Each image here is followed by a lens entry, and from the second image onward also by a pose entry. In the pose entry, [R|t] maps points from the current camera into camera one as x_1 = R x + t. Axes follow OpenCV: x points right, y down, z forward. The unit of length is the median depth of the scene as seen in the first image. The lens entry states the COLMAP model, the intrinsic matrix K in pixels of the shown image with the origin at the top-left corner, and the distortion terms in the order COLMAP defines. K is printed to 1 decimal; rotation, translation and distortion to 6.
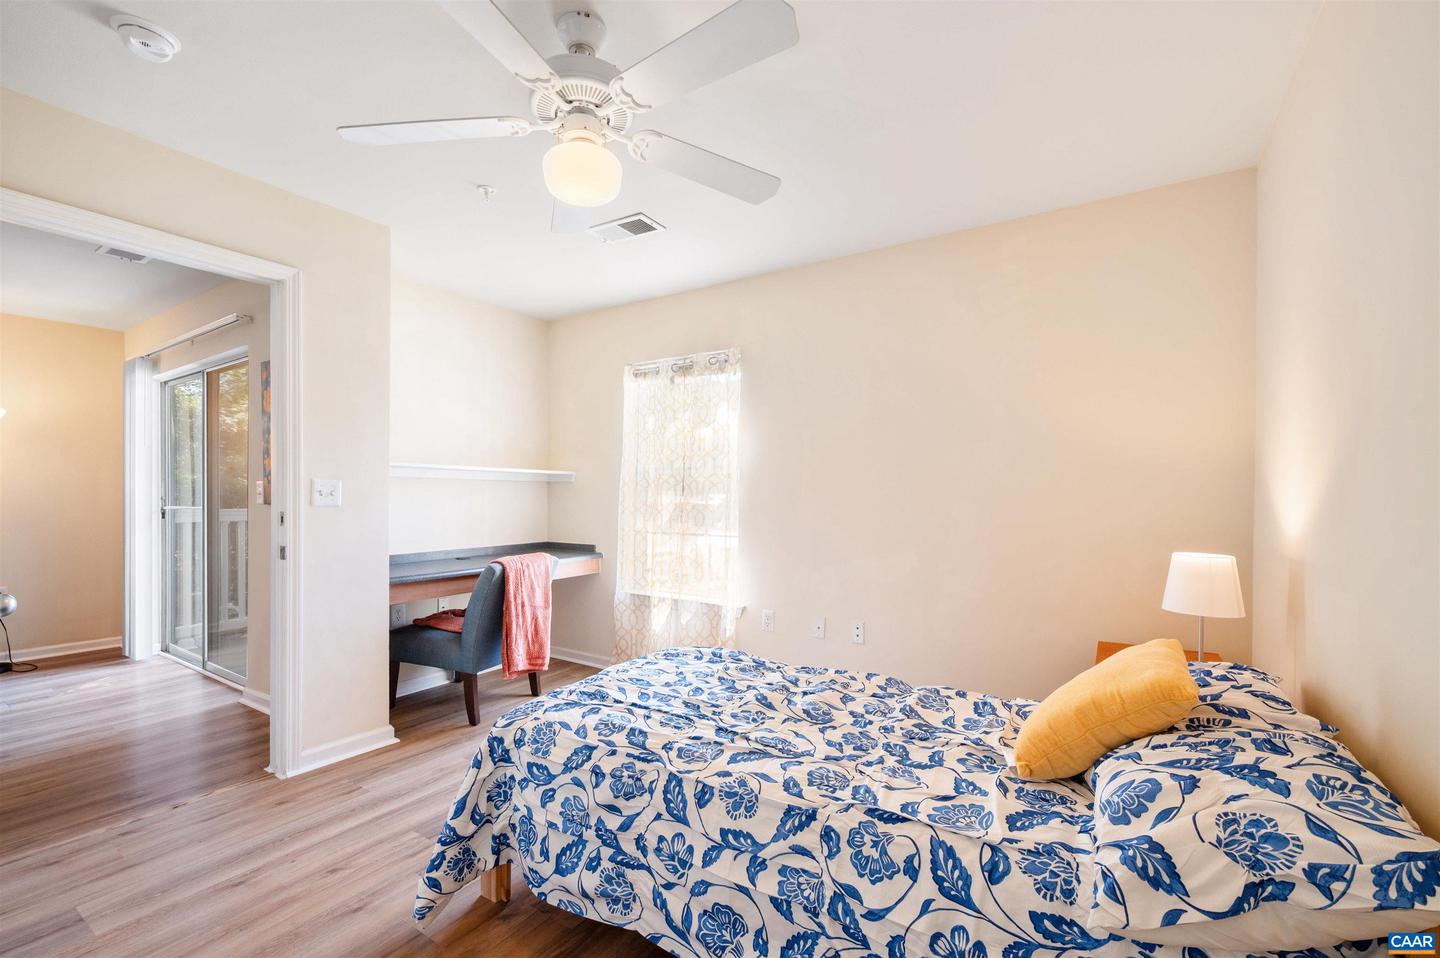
lens RADIAL K [[613.7, 0, 710.9], [0, 613.7, 490.2], [0, 0, 1]] dist [-0.000488, -0.000004]
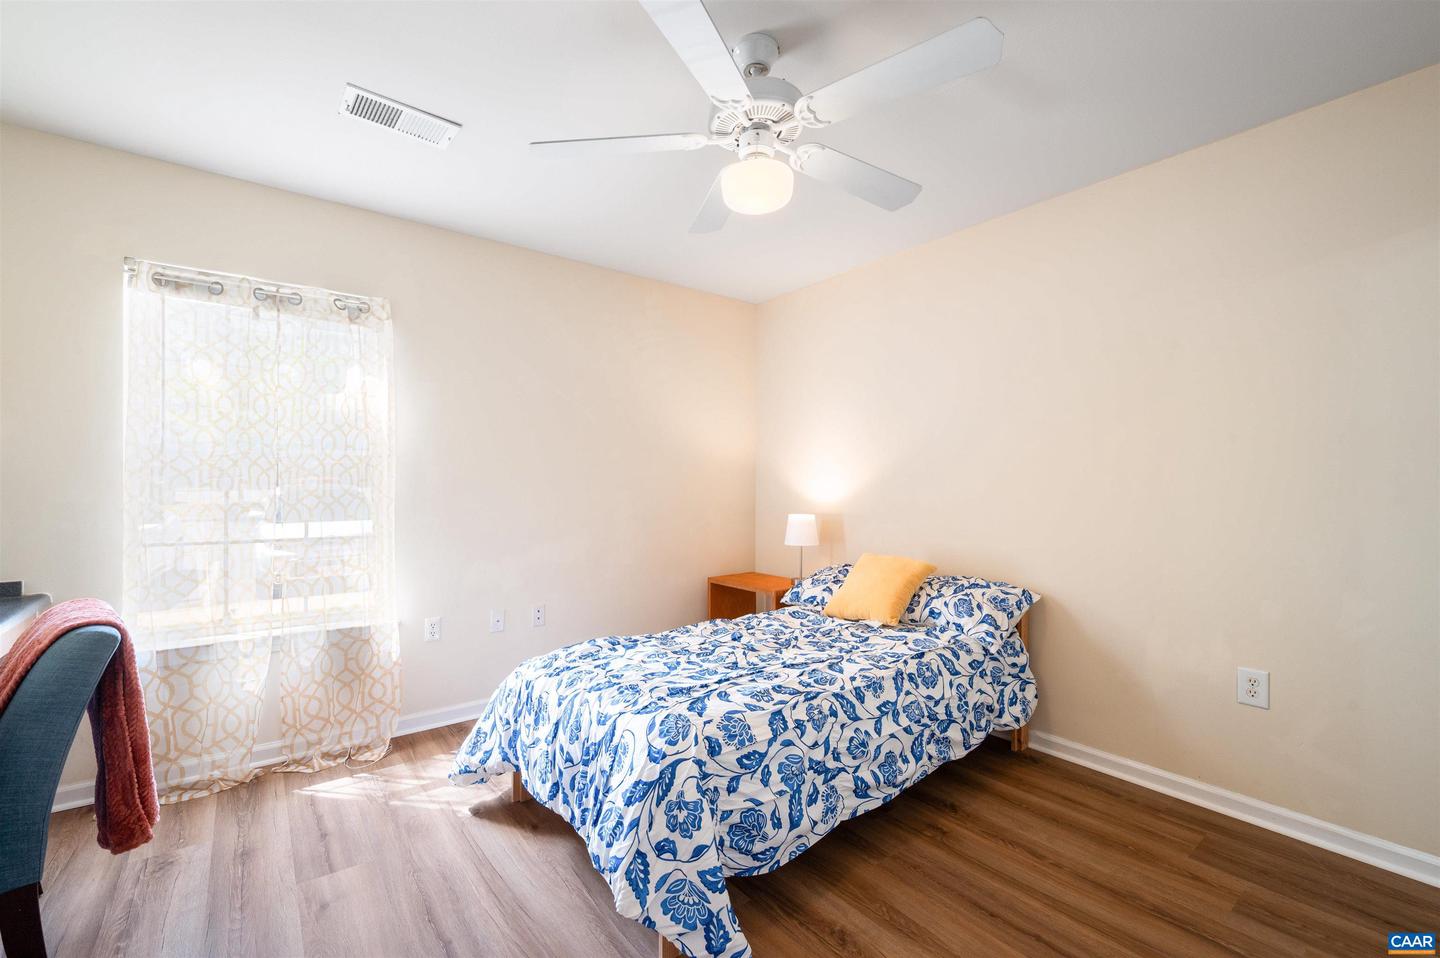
lens RADIAL K [[613.7, 0, 710.9], [0, 613.7, 490.2], [0, 0, 1]] dist [-0.000488, -0.000004]
pose [[0.322183, -0.007739, 0.946646, -1.337495], [-0.007131, 0.999918, 0.010601, 0.008775], [-0.946650, -0.010166, 0.322102, 0.796451]]
